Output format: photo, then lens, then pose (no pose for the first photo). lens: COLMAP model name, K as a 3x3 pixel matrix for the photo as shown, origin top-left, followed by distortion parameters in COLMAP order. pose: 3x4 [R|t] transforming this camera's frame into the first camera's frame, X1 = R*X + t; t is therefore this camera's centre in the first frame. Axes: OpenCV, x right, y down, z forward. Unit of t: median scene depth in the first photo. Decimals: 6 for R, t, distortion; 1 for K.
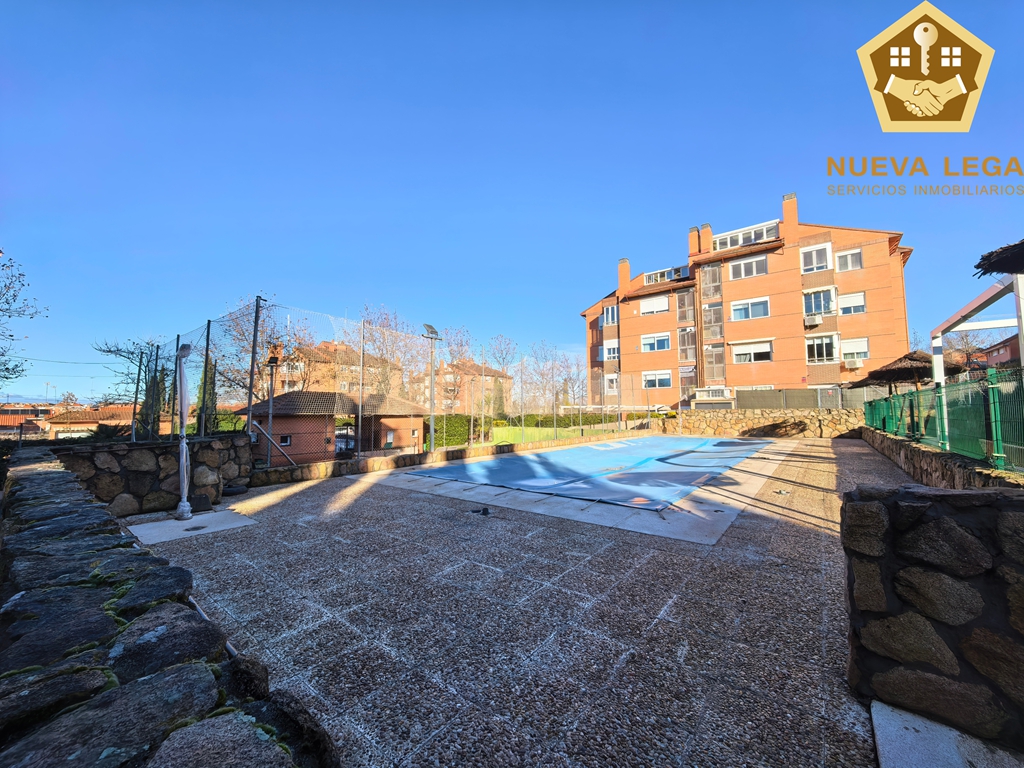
lens RADIAL K [[397.0, 0, 509.0], [0, 397.0, 383.7], [0, 0, 1]] dist [0.005483, -0.002757]
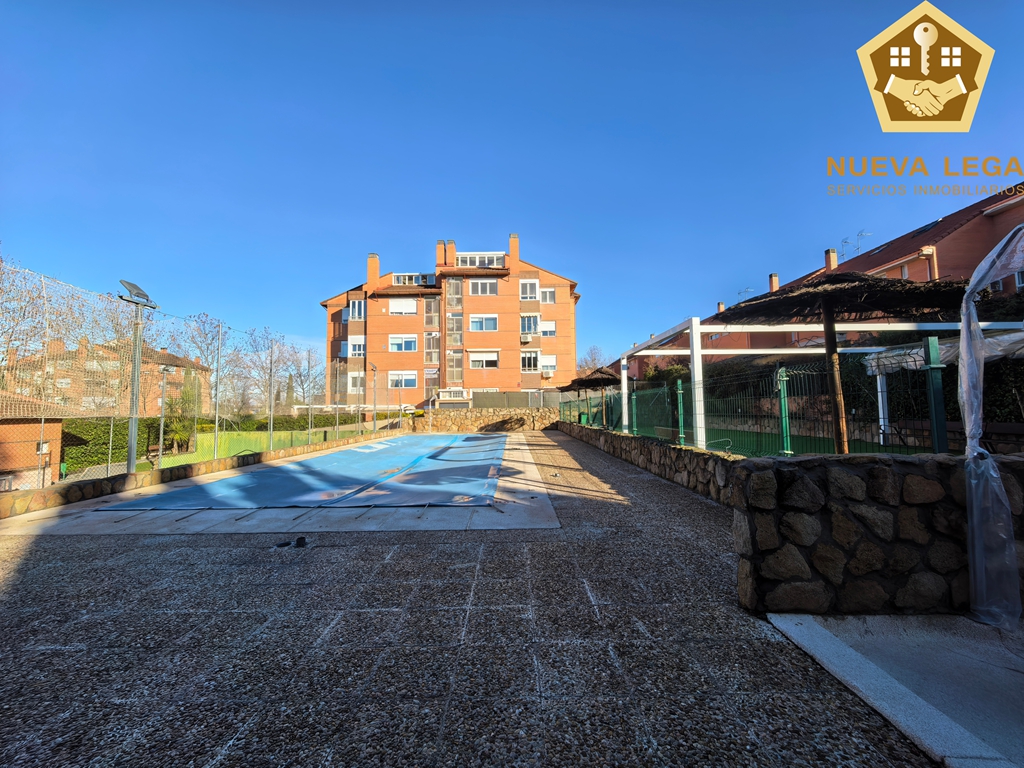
lens RADIAL K [[397.0, 0, 511.9], [0, 397.0, 383.5], [0, 0, 1]] dist [0.005483, -0.002757]
pose [[0.785042, 0.035684, 0.618414, -0.123253], [-0.035606, 0.999288, -0.012463, 0.007383], [-0.618418, -0.012236, 0.785754, 0.085071]]
